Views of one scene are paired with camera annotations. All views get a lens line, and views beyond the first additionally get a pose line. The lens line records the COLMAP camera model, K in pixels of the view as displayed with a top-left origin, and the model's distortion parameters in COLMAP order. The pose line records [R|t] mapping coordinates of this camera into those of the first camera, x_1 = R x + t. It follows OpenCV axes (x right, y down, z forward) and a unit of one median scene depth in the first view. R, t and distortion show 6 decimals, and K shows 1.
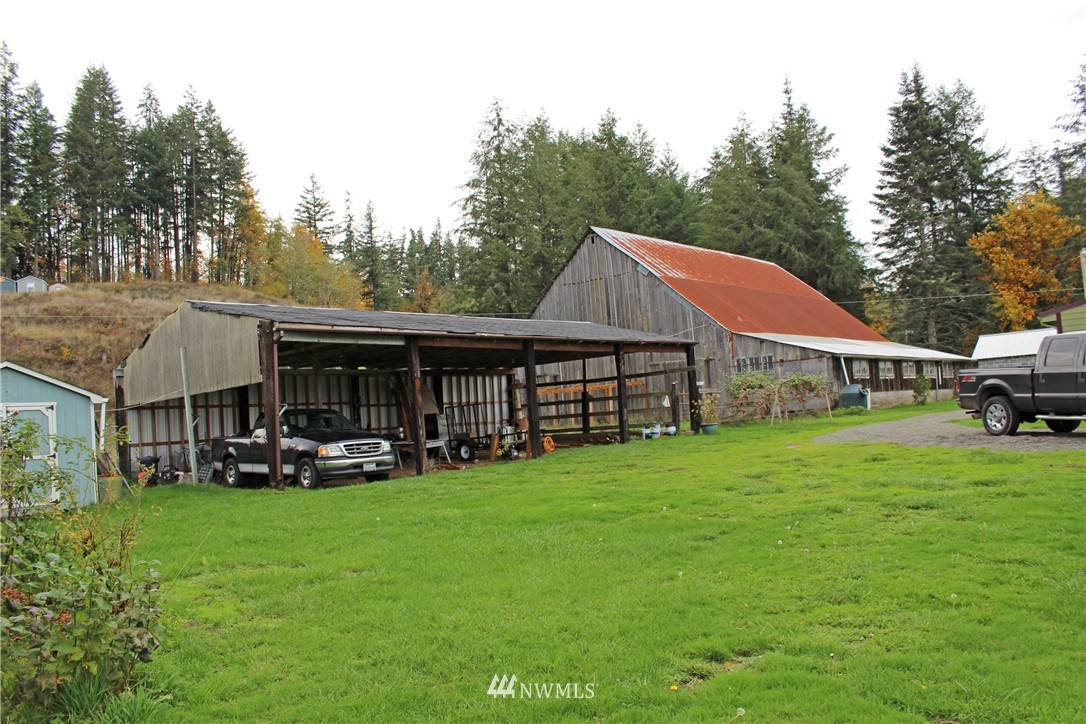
lens RADIAL K [[909.2, 0, 543.0], [0, 909.2, 362.0], [0, 0, 1]] dist [-0.162349, 0.140012]
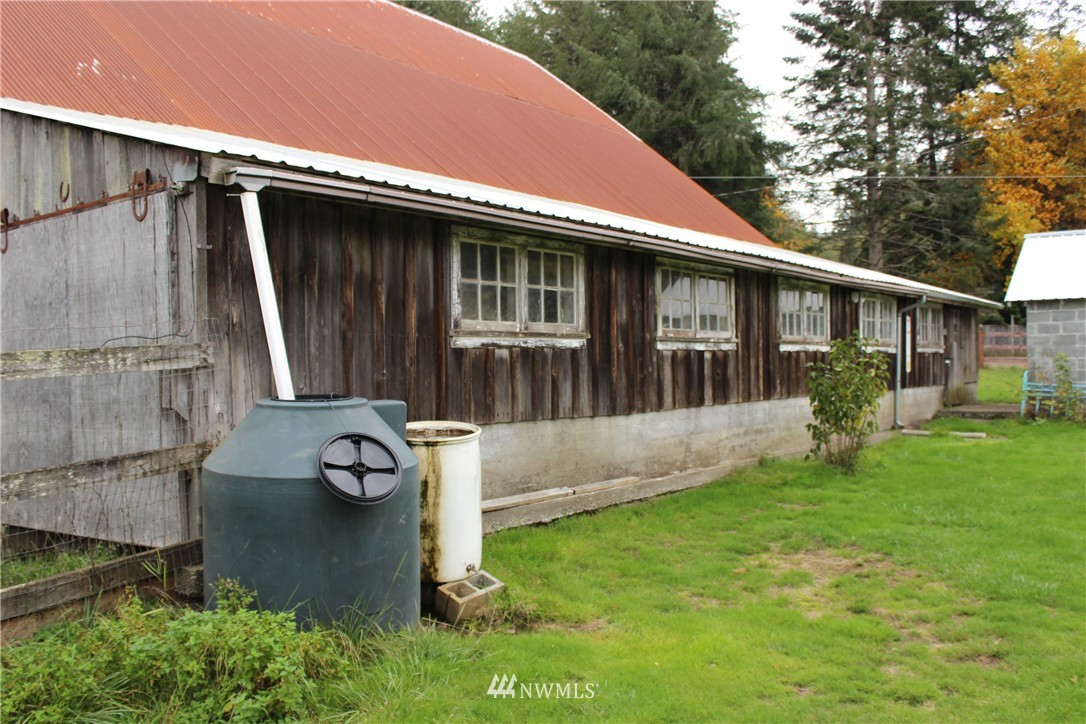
lens RADIAL K [[977.4, 0, 543.0], [0, 977.4, 362.0], [0, 0, 1]] dist [-0.077592, -0.006106]
pose [[0.994267, 0.046372, 0.096352, 0.281730], [-0.052316, 0.996820, 0.060103, 0.007554], [-0.093258, -0.064799, 0.993531, 0.658805]]
